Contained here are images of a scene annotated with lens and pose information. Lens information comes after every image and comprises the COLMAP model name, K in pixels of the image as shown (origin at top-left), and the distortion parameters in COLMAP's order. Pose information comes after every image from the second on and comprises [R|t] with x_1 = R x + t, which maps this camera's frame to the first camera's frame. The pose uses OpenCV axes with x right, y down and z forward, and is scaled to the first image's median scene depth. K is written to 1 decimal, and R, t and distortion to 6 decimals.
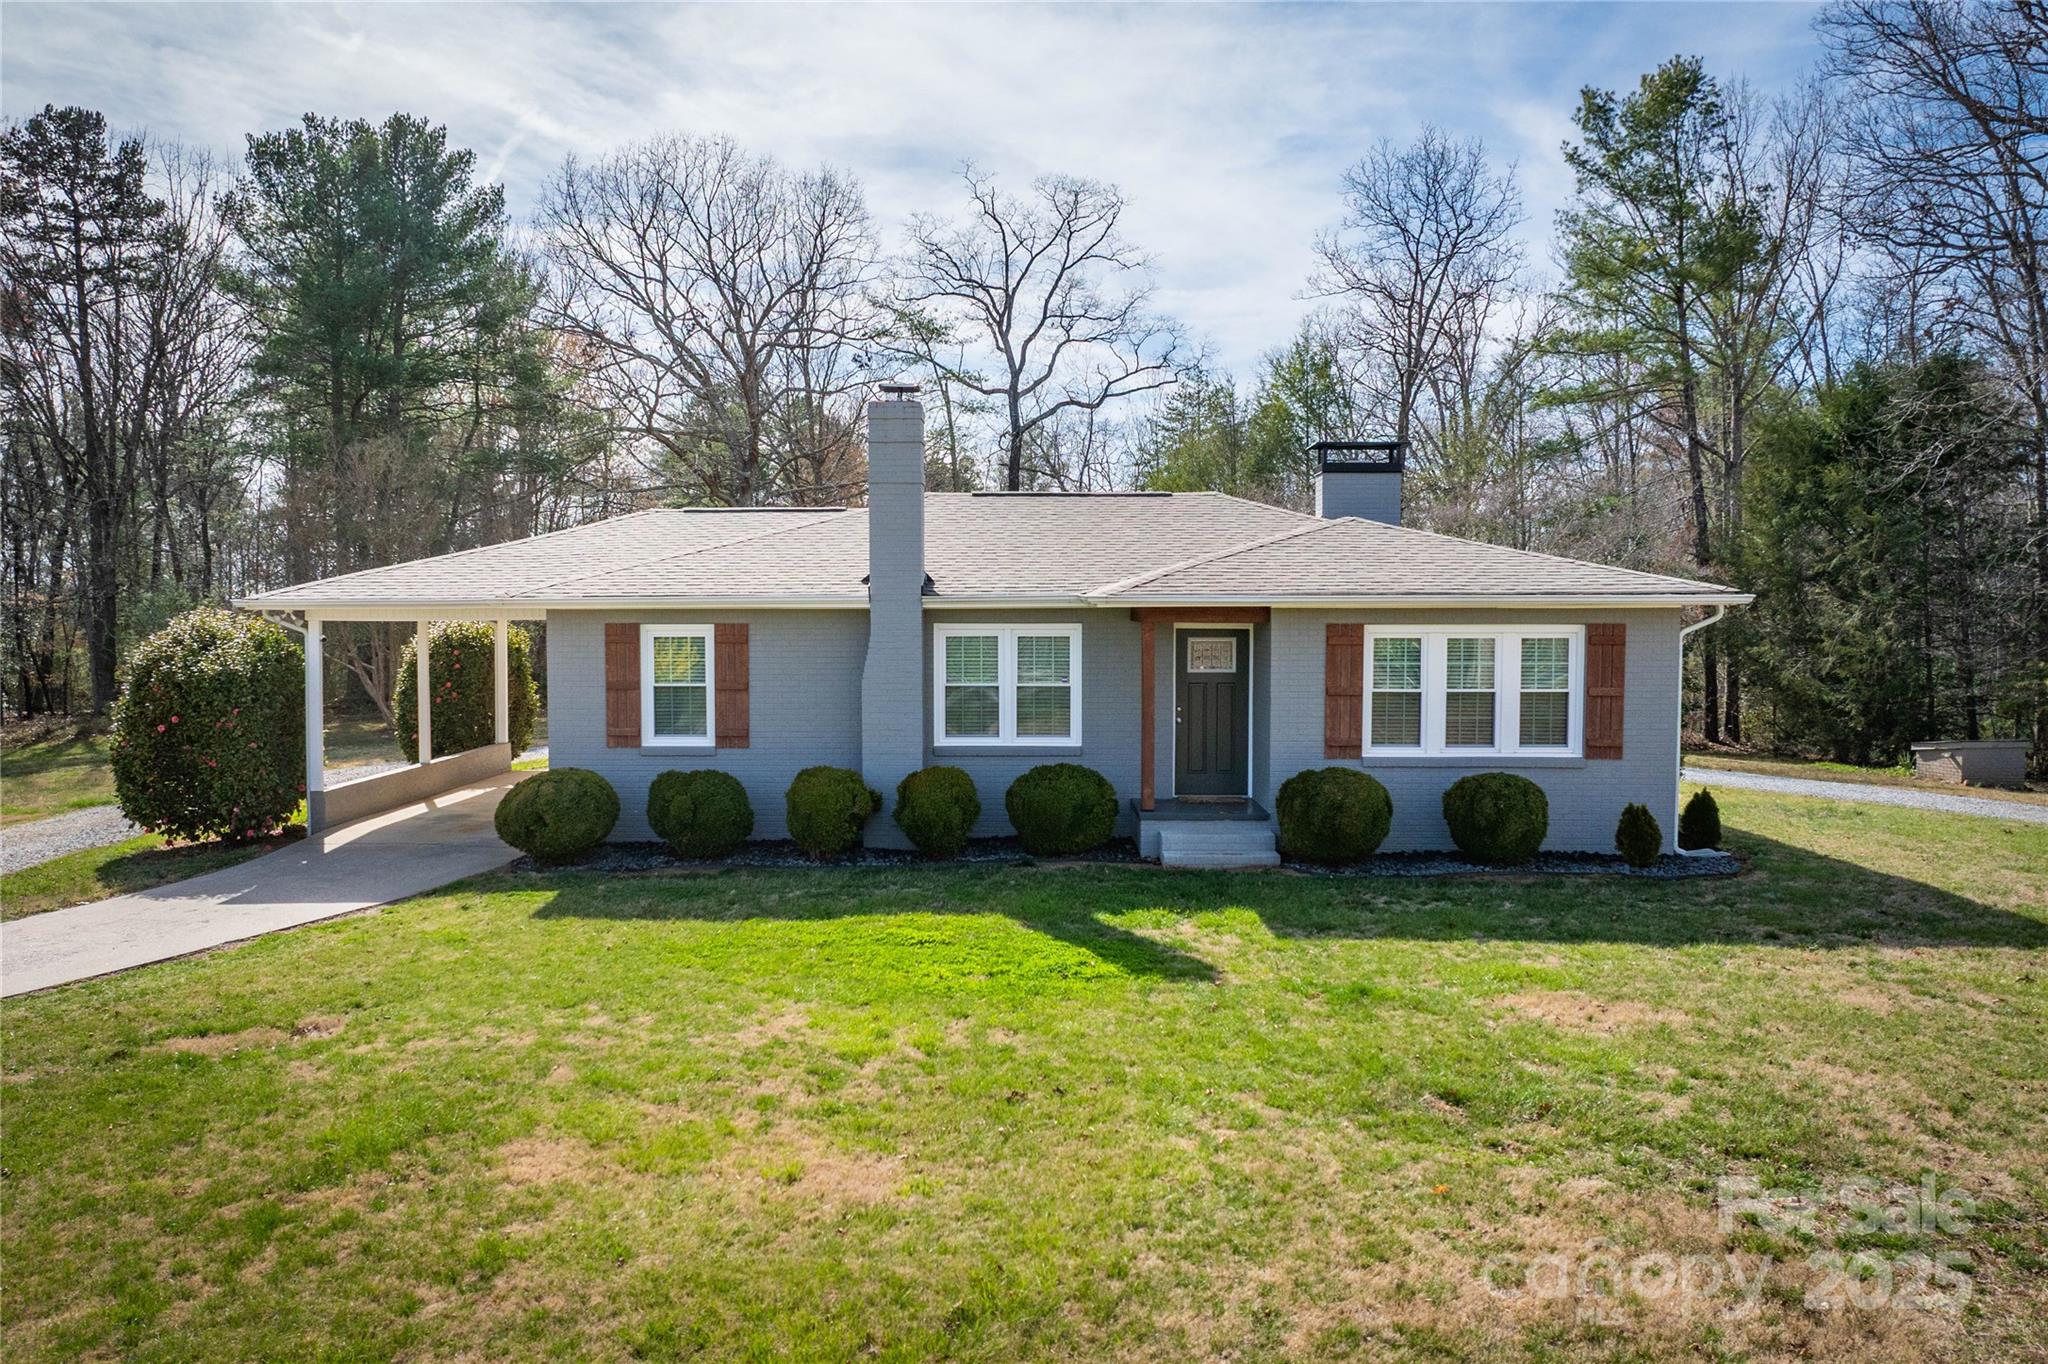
lens RADIAL K [[1541.8, 0, 1006.1], [0, 1541.8, 685.4], [0, 0, 1]] dist [0.004449, 0.002154]
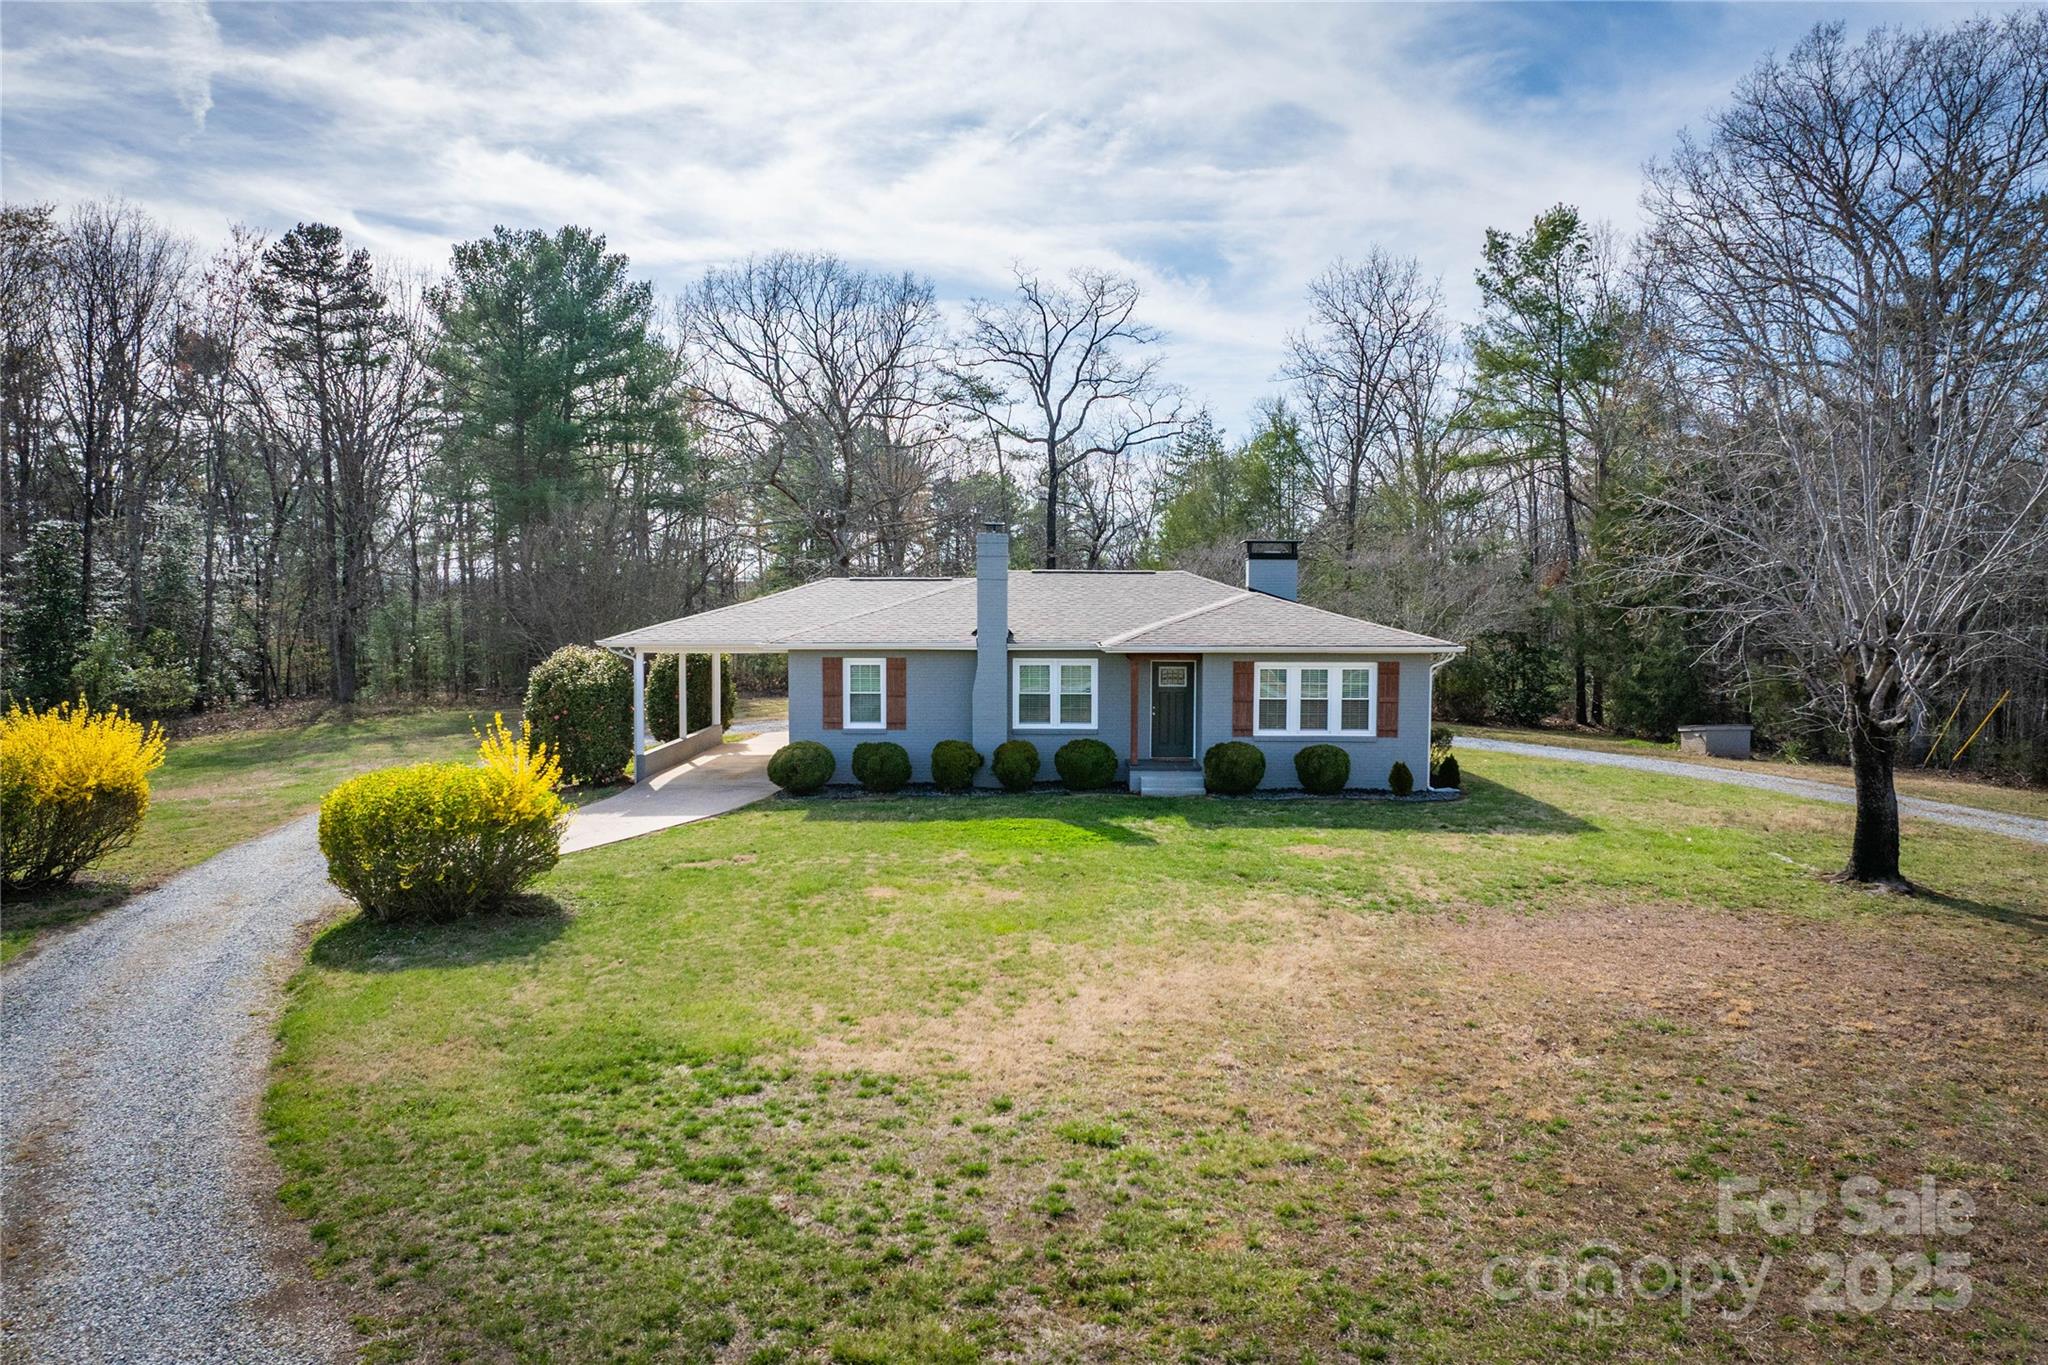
lens RADIAL K [[1541.8, 0, 1039.4], [0, 1541.8, 680.7], [0, 0, 1]] dist [0.004449, 0.002154]
pose [[0.999995, 0.002717, 0.001518, -0.016197], [-0.002736, 0.999913, 0.012879, -0.030752], [-0.001483, -0.012883, 0.999916, -0.608776]]
